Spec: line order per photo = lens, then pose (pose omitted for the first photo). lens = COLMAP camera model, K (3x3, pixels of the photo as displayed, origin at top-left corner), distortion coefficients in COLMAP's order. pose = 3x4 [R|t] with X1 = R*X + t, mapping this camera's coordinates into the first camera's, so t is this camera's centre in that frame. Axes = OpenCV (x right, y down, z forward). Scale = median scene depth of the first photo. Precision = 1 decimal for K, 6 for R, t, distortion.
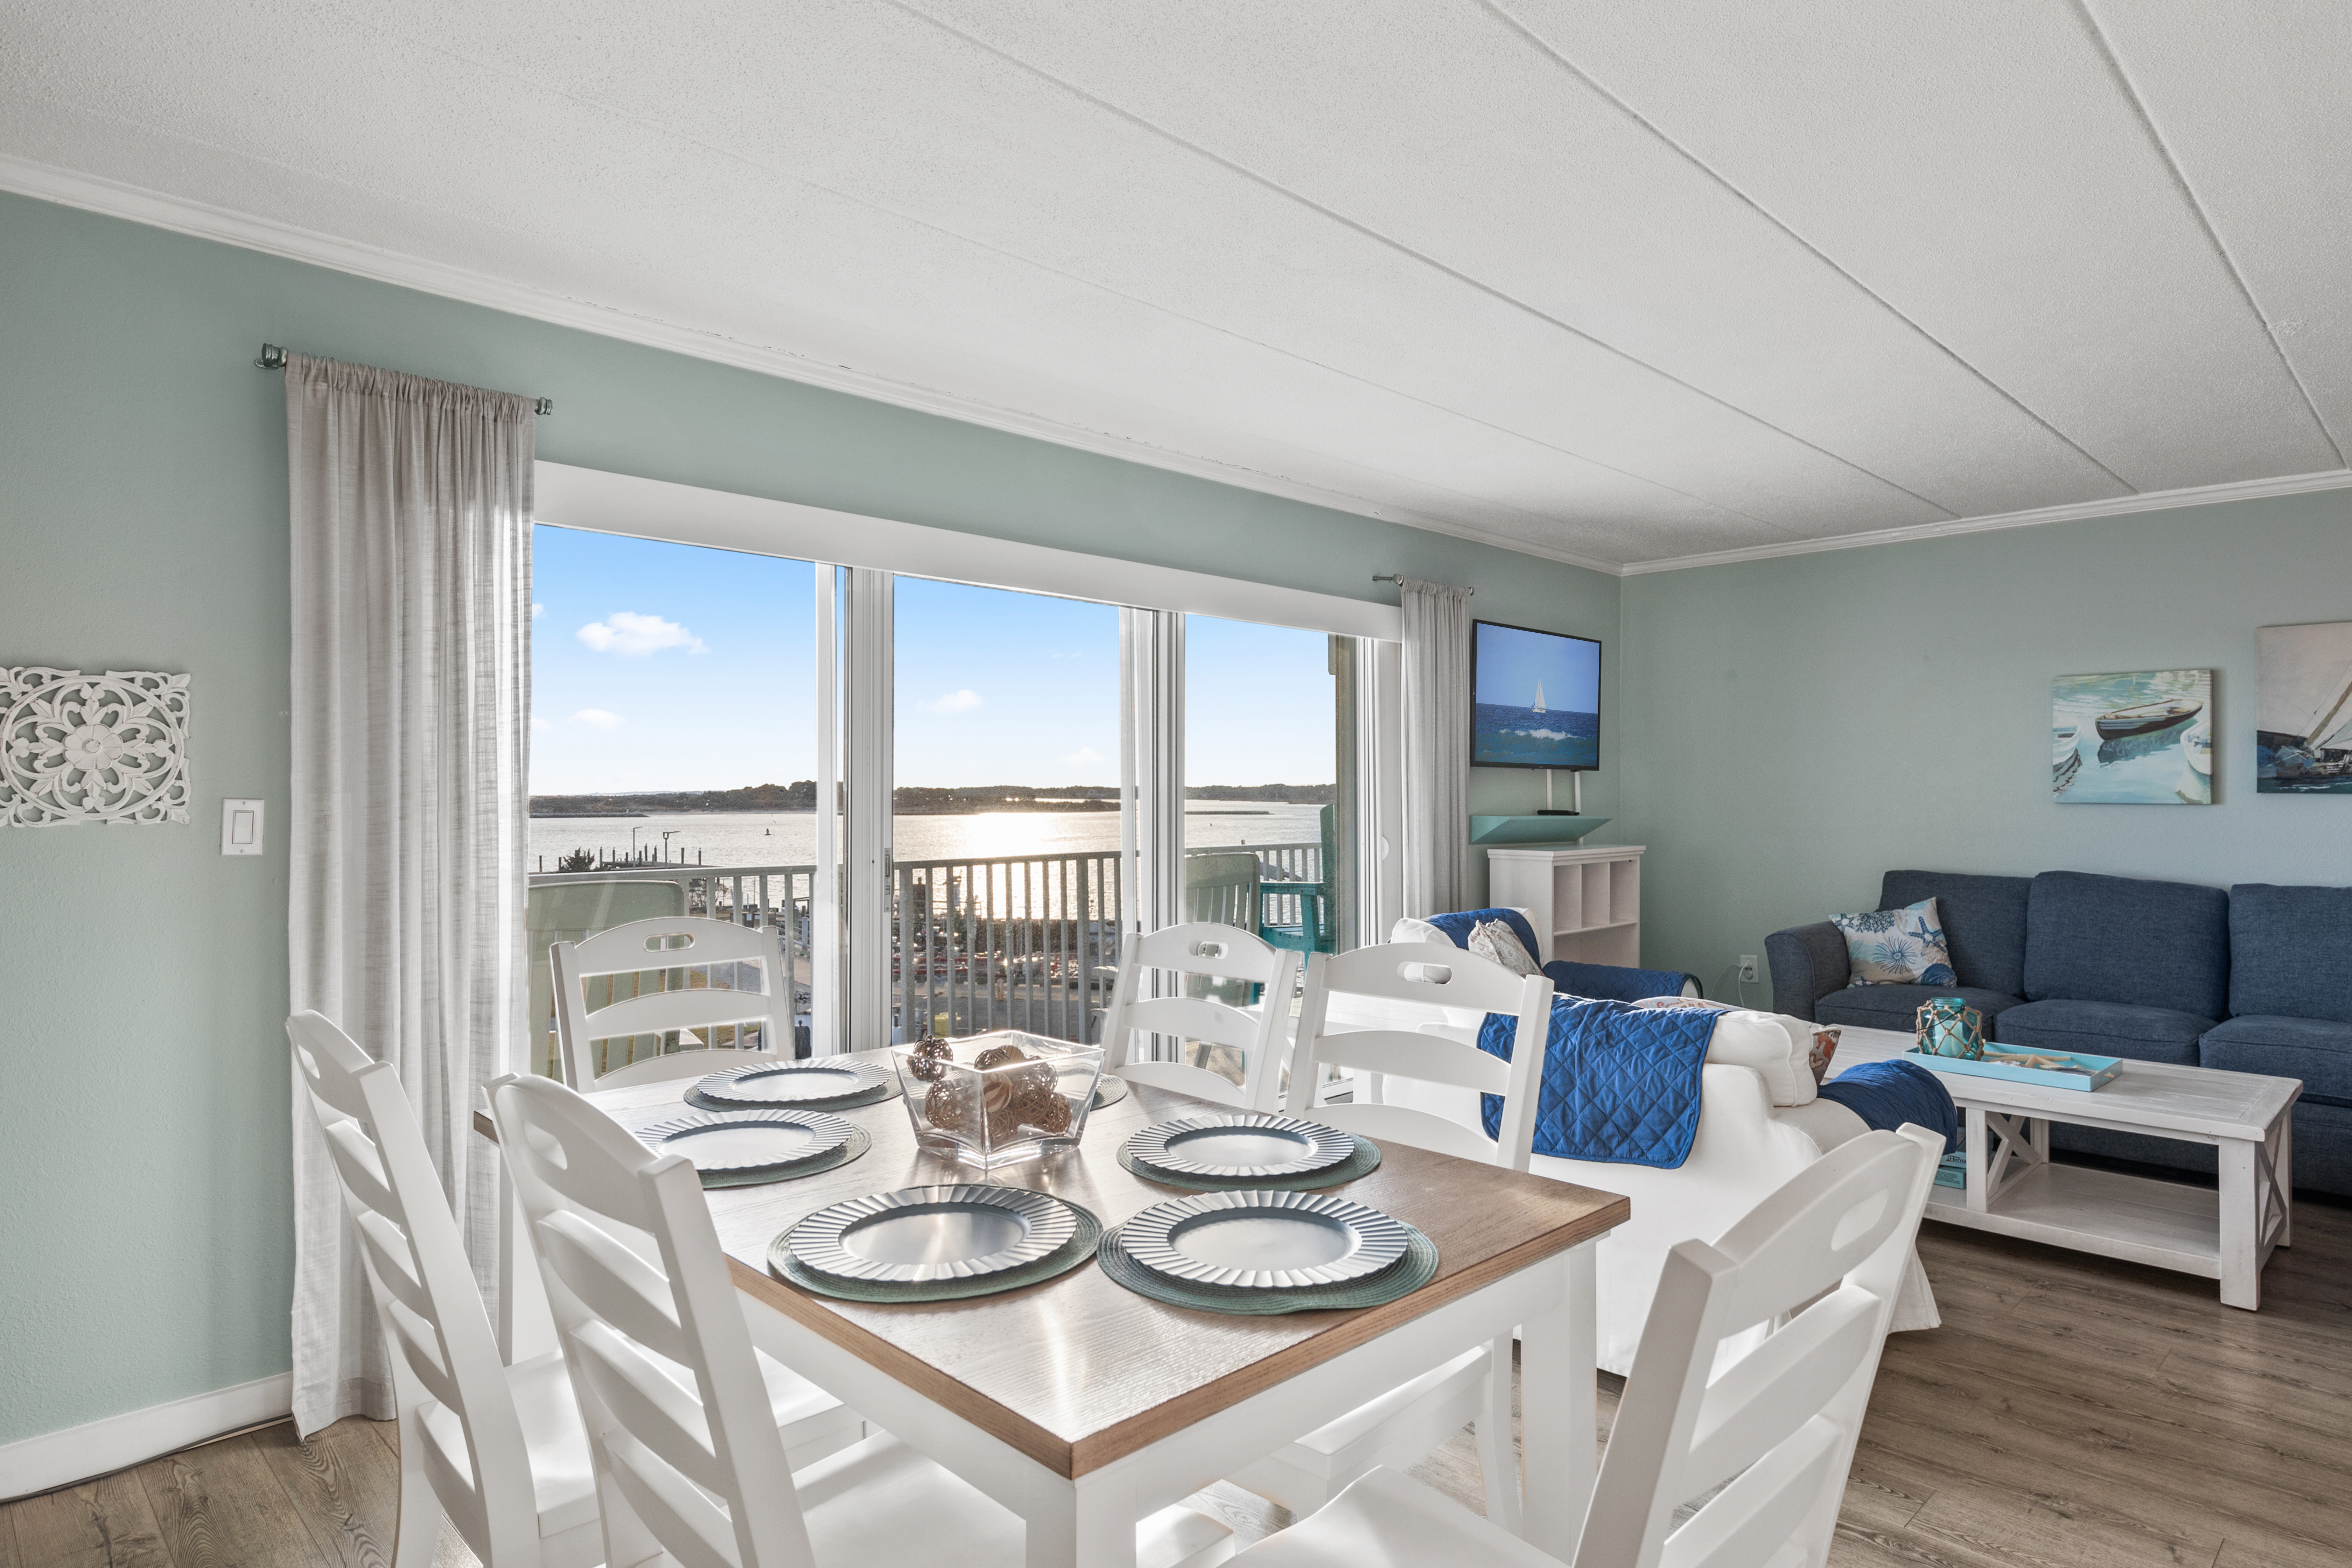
lens RADIAL K [[1323.0, 0, 1176.7], [0, 1323.0, 776.2], [0, 0, 1]] dist [-0.005013, -0.000650]
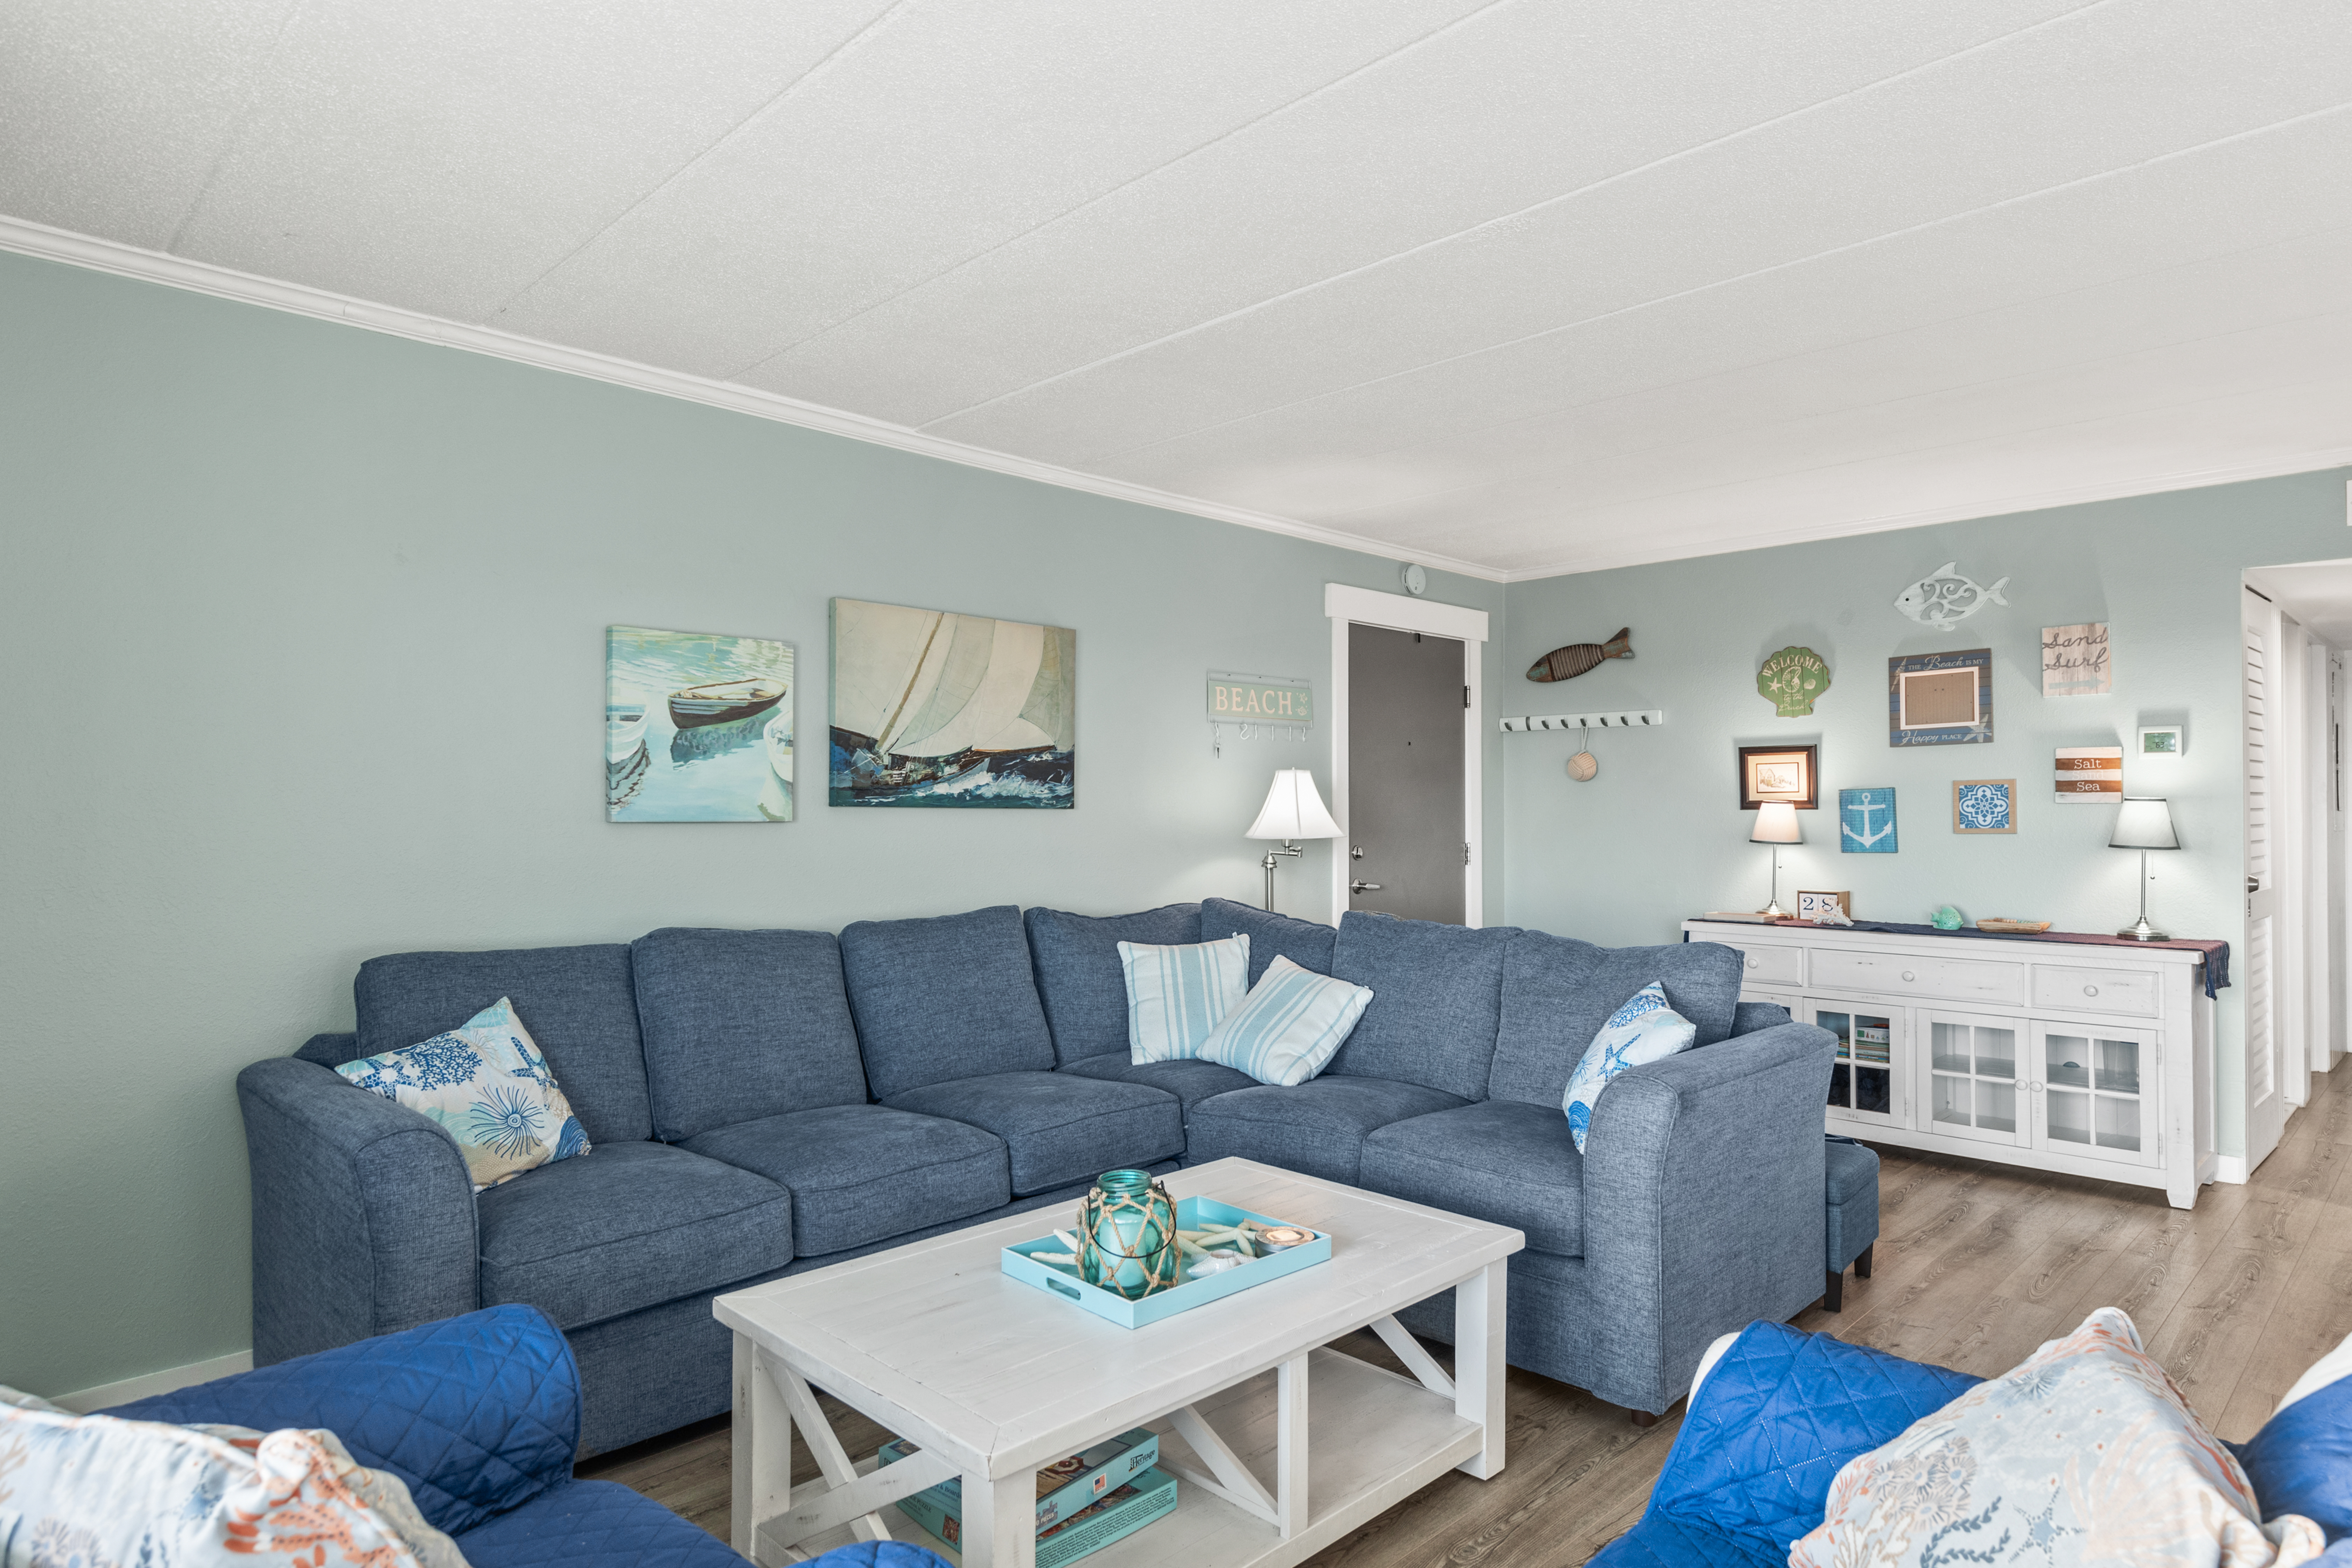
lens RADIAL K [[1323.0, 0, 1188.5], [0, 1323.0, 791.3], [0, 0, 1]] dist [-0.005013, -0.000650]
pose [[-0.014199, 0.009148, 0.999857, 0.020774], [-0.013262, 0.999868, -0.009337, 0.007743], [-0.999811, -0.013393, -0.014076, 0.748356]]
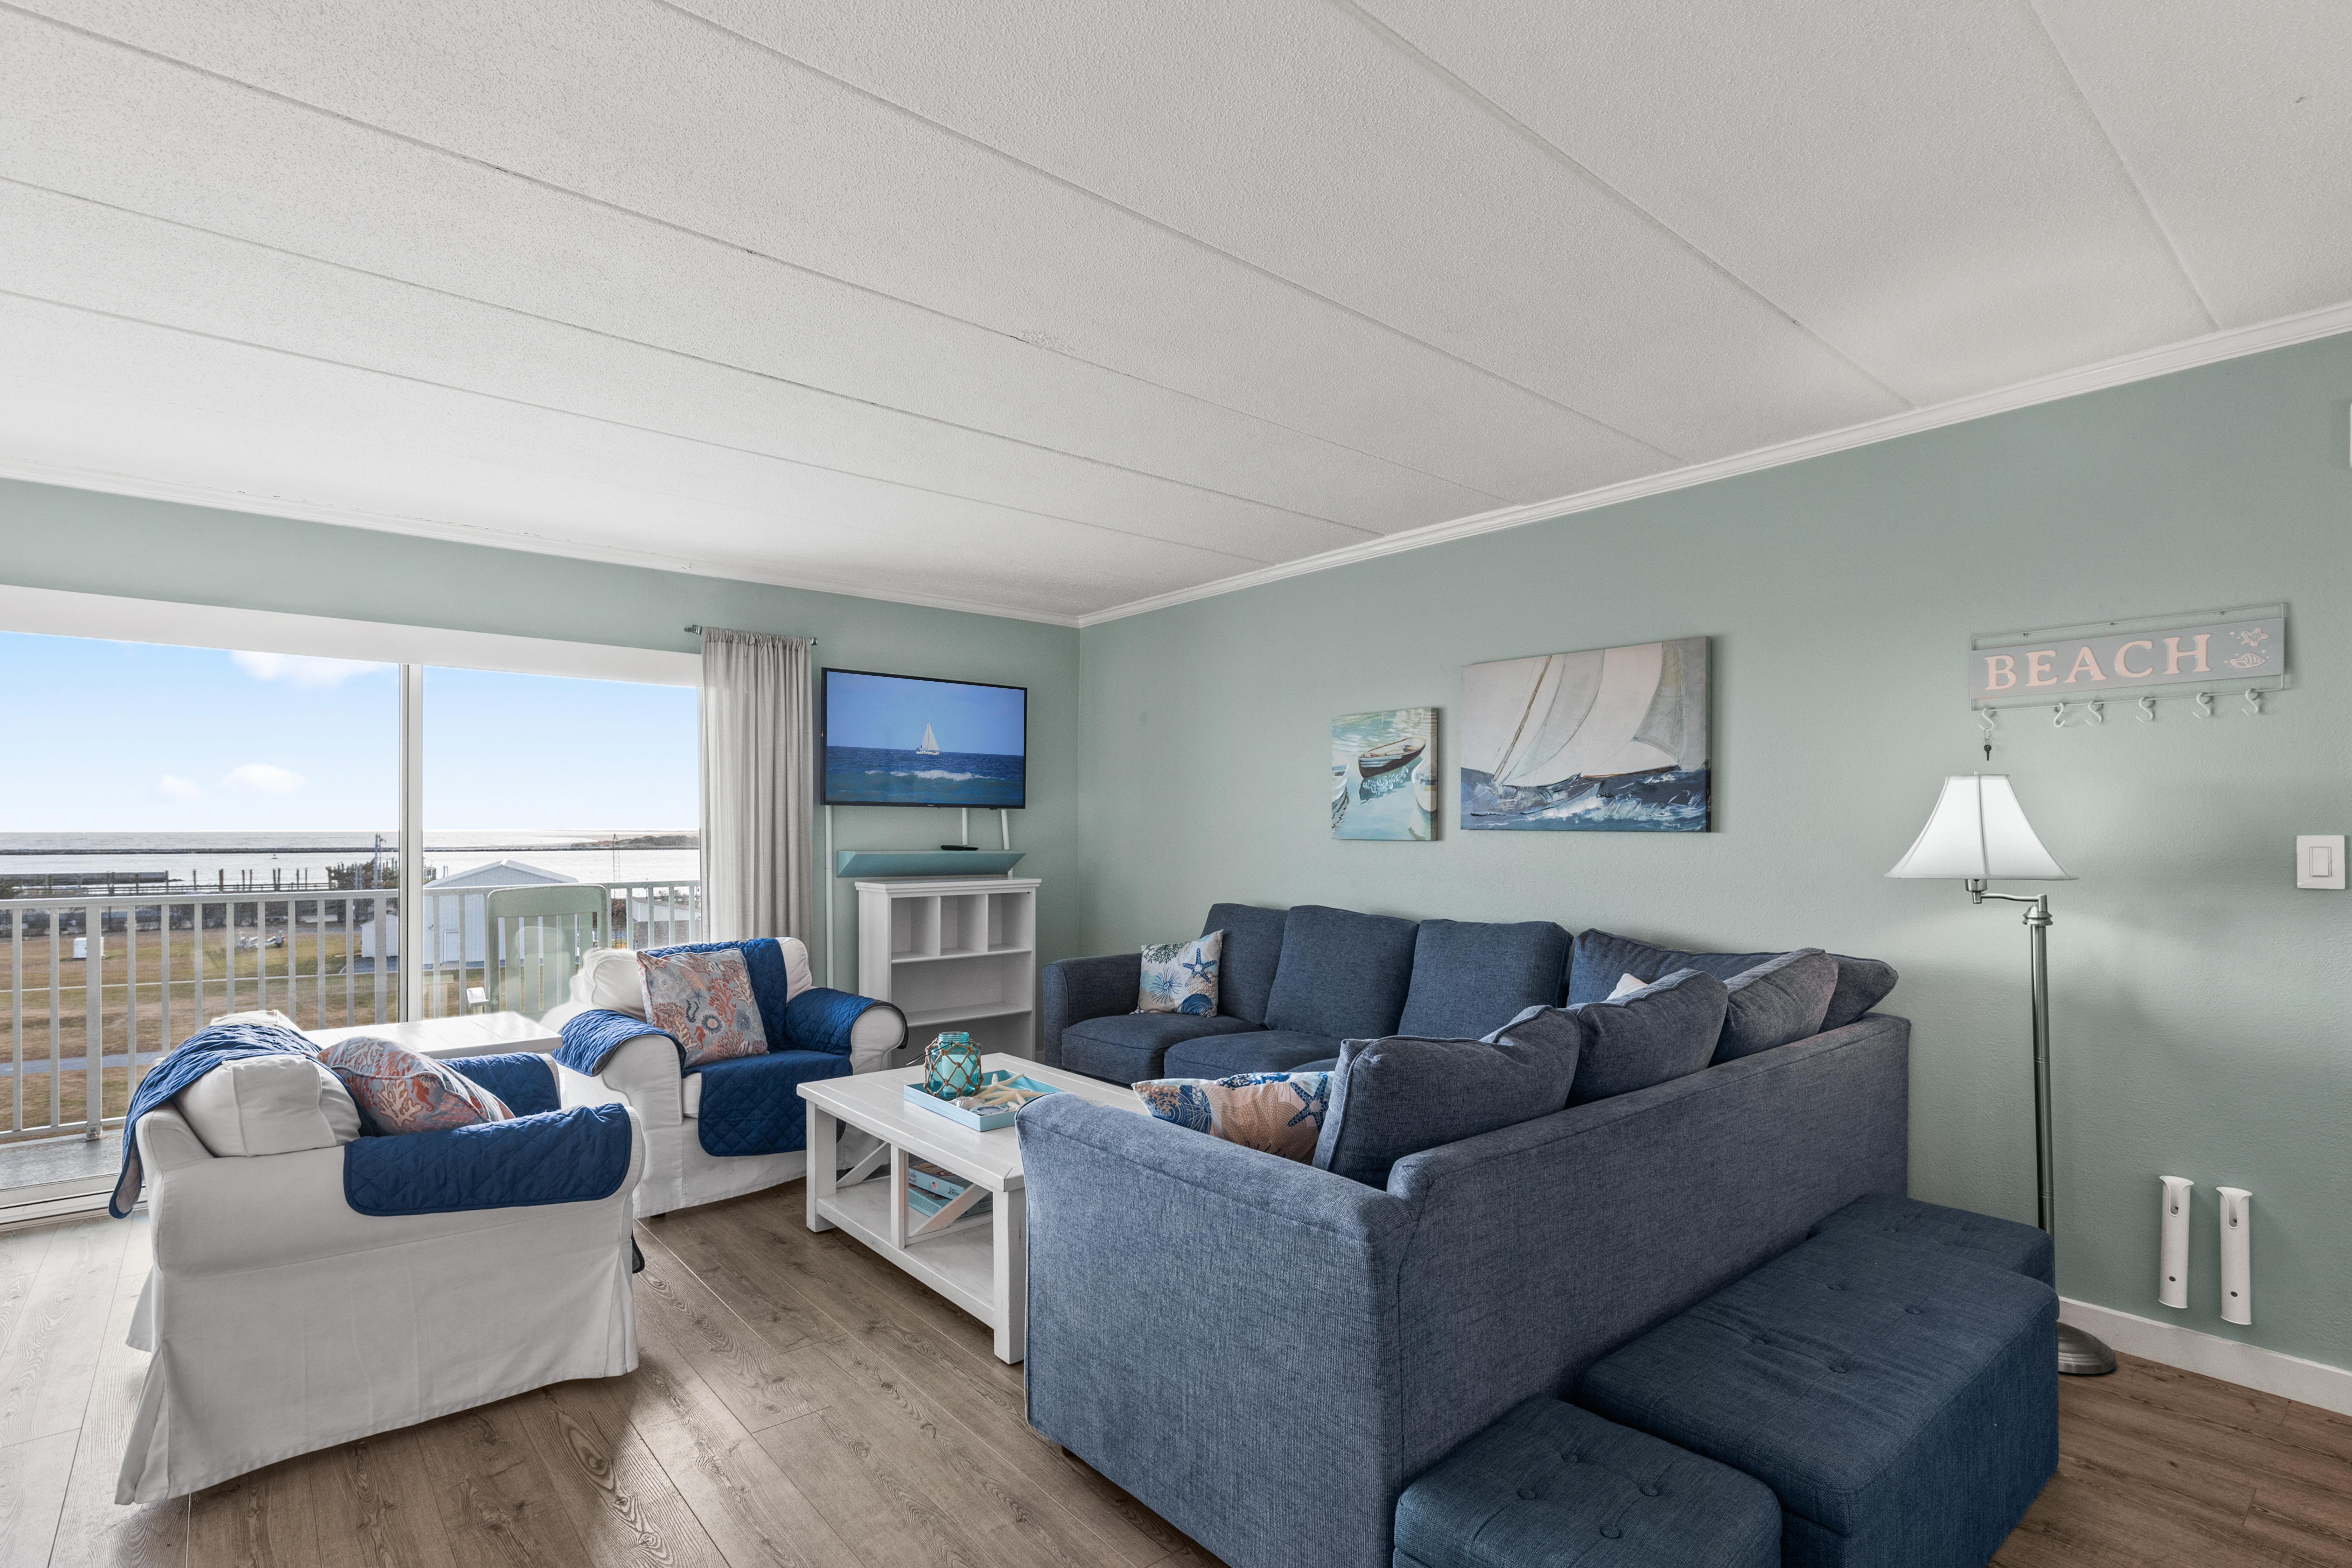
lens RADIAL K [[1124.3, 0, 1195.8], [0, 1124.3, 823.6], [0, 0, 1]] dist [-0.001866, -0.000261]
pose [[0.998178, -0.000181, -0.060344, 0.626107], [0.000635, 0.999972, 0.007502, 0.001543], [0.060341, -0.007526, 0.998149, 0.117415]]
